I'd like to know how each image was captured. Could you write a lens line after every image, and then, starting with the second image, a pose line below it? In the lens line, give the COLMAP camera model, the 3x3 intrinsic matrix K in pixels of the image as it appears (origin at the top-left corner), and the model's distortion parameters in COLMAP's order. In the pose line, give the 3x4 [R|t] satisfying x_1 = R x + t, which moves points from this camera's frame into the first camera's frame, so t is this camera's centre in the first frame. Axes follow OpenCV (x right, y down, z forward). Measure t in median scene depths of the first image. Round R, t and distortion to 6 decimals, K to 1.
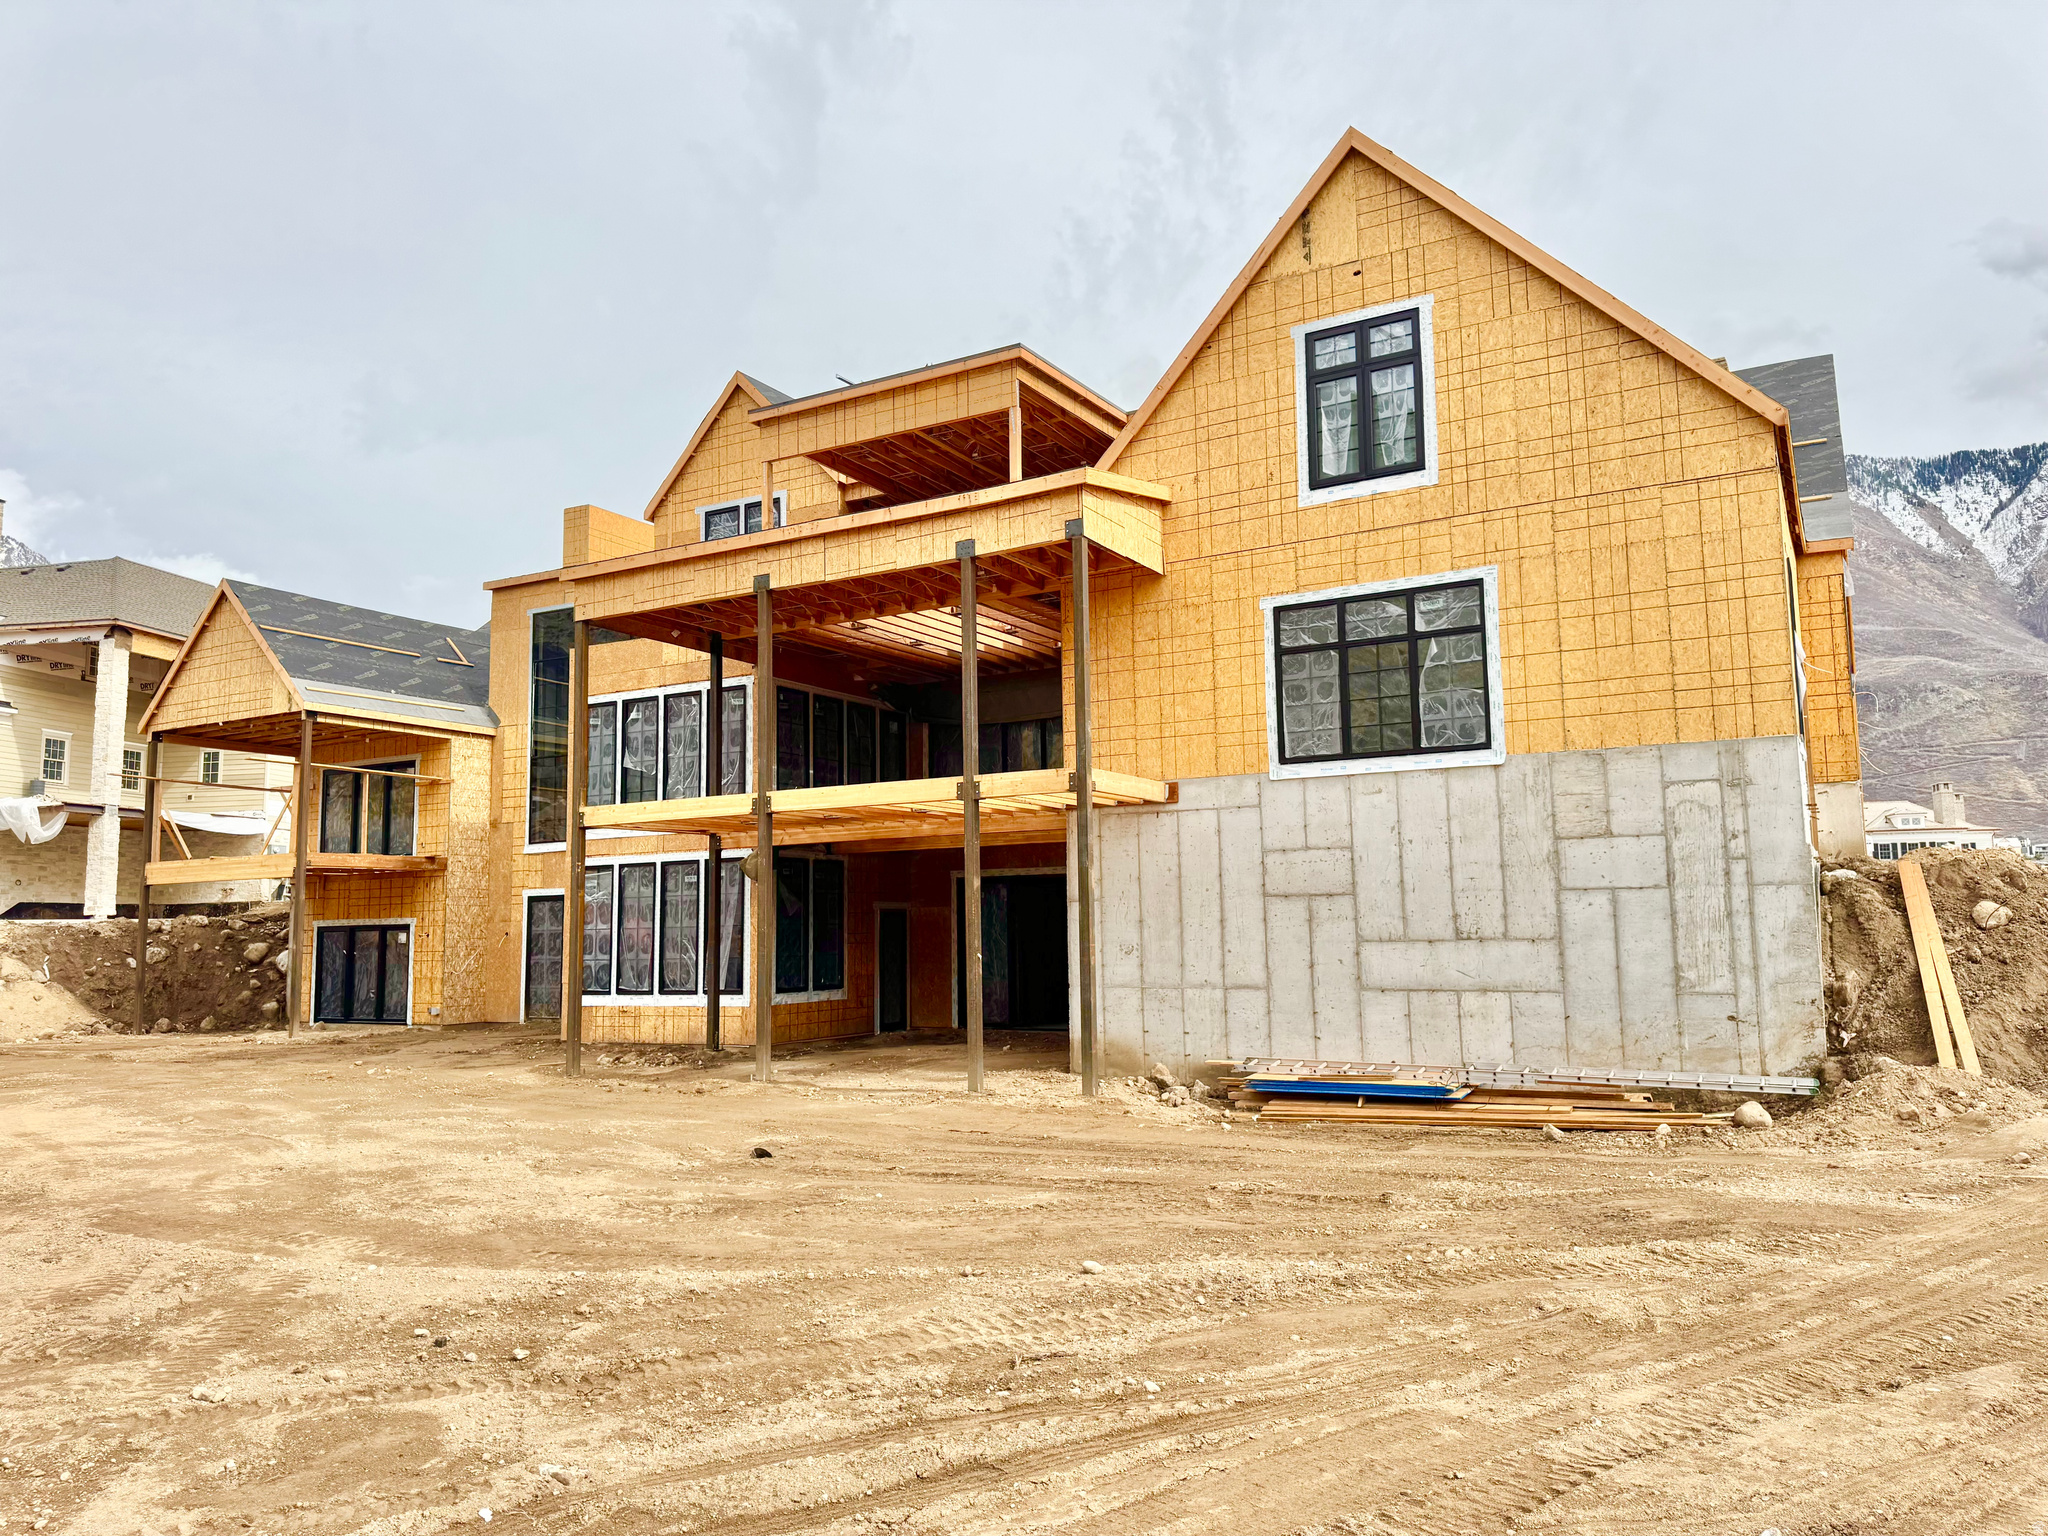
lens RADIAL K [[1434.9, 0, 1015.8], [0, 1434.9, 772.3], [0, 0, 1]] dist [0.083670, -0.101642]
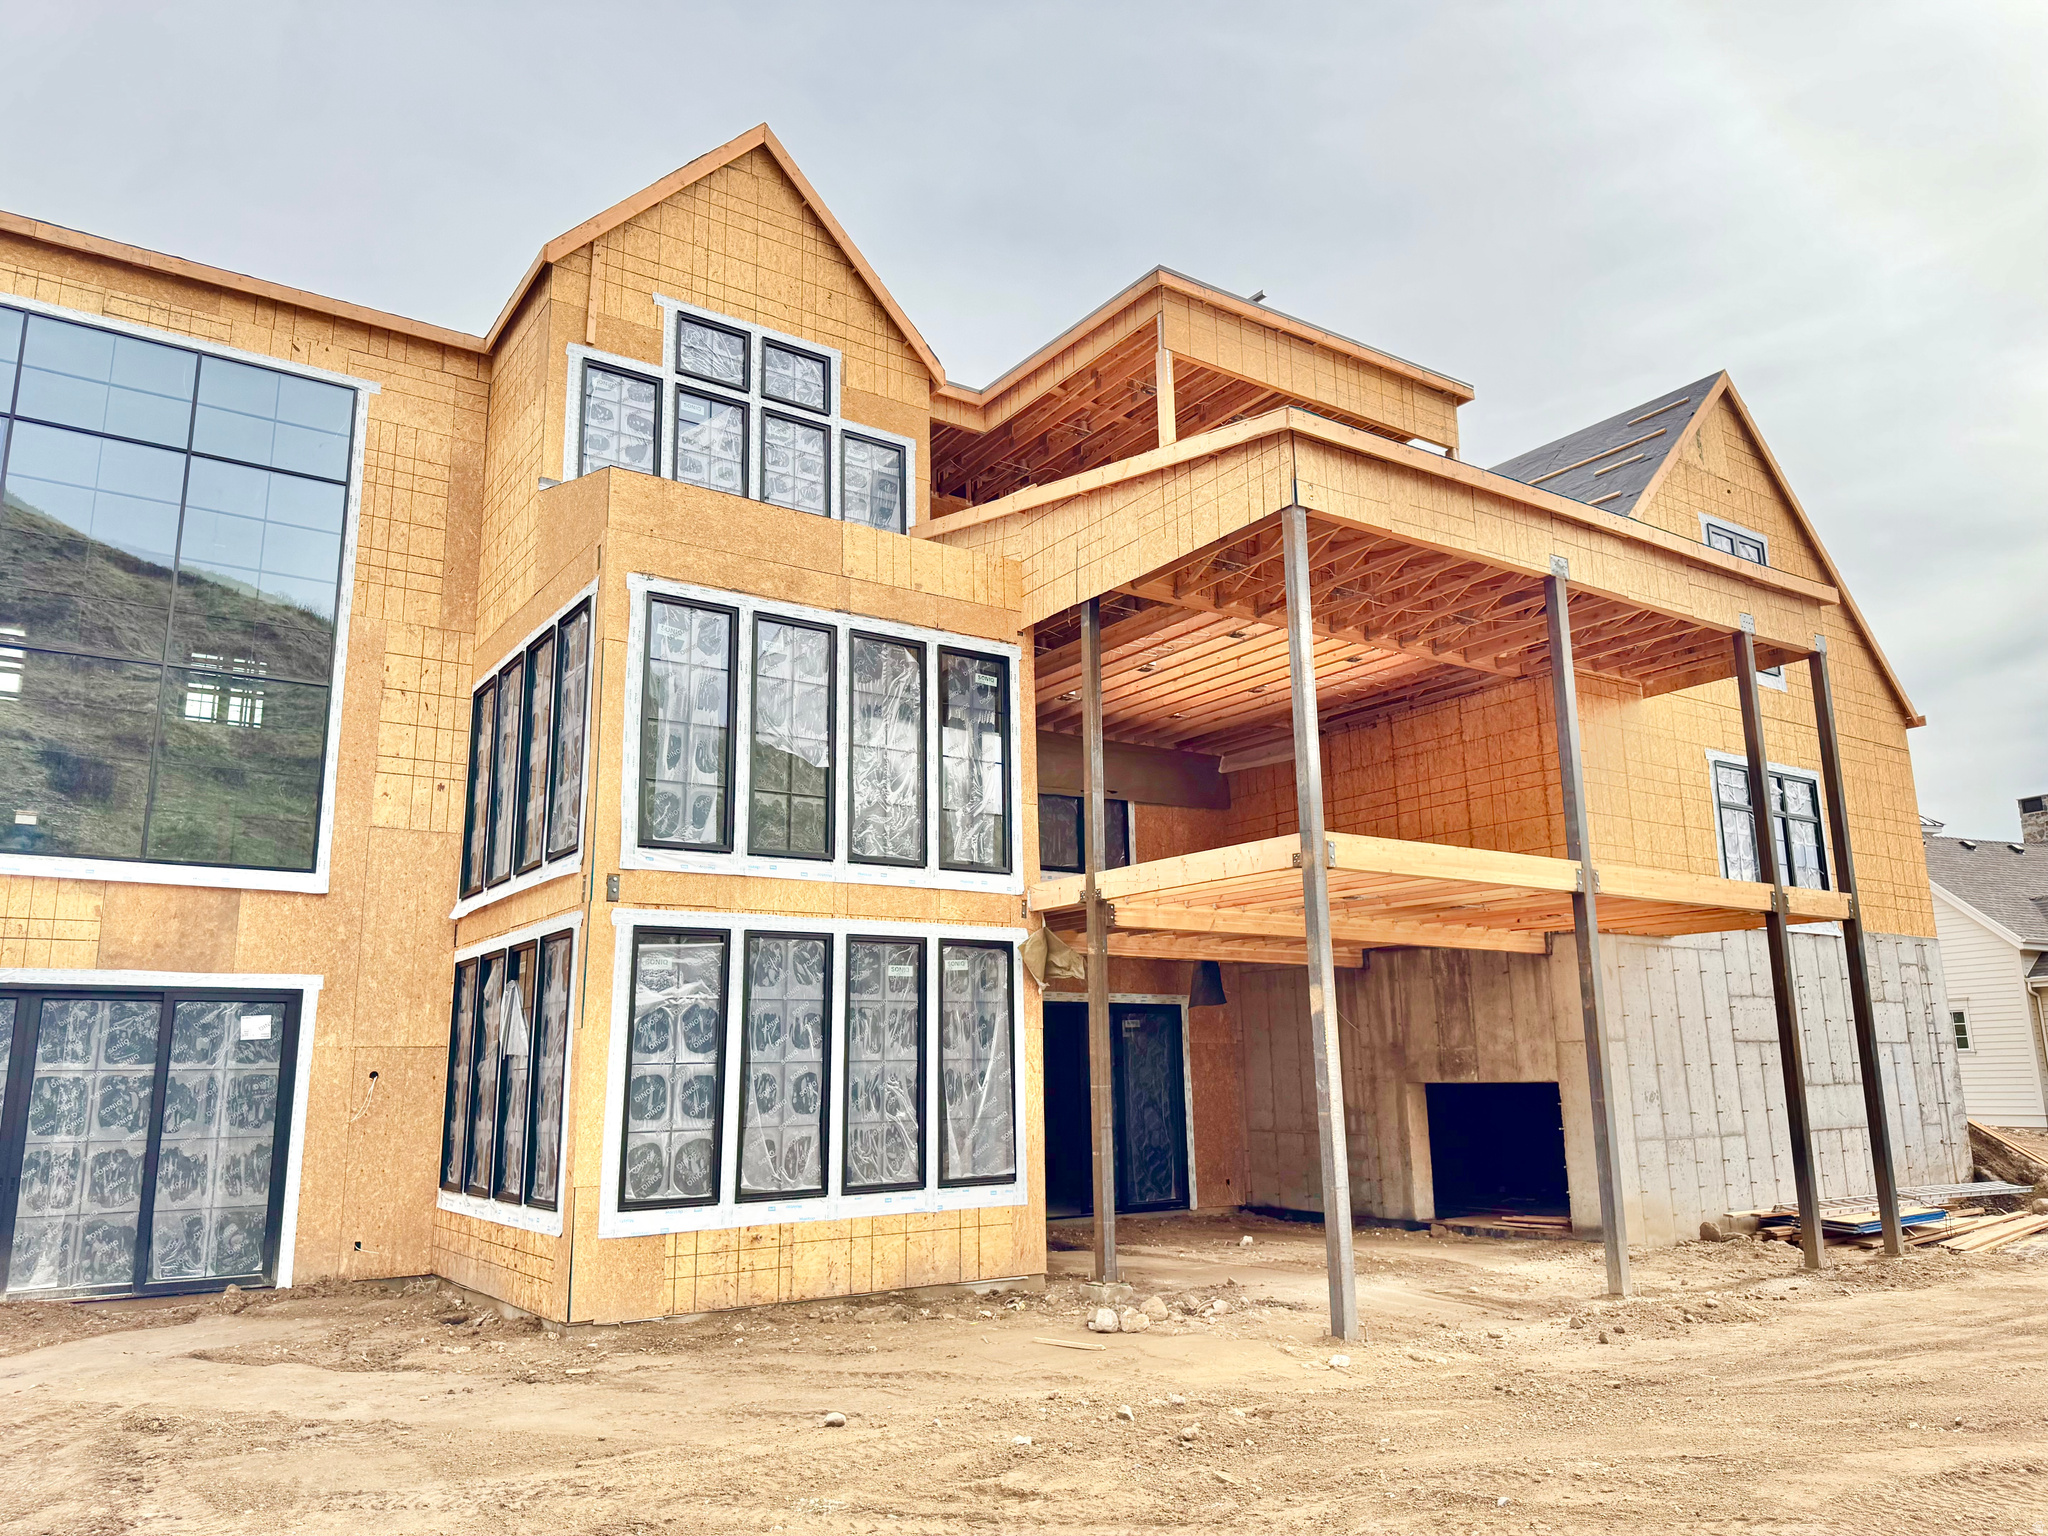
lens RADIAL K [[1434.9, 0, 1026.4], [0, 1434.9, 768.8], [0, 0, 1]] dist [0.083670, -0.101642]
pose [[0.429245, 0.200351, 0.880686, -0.683042], [-0.093434, 0.979705, -0.177337, 0.088442], [-0.898342, -0.006165, 0.439253, 0.701561]]
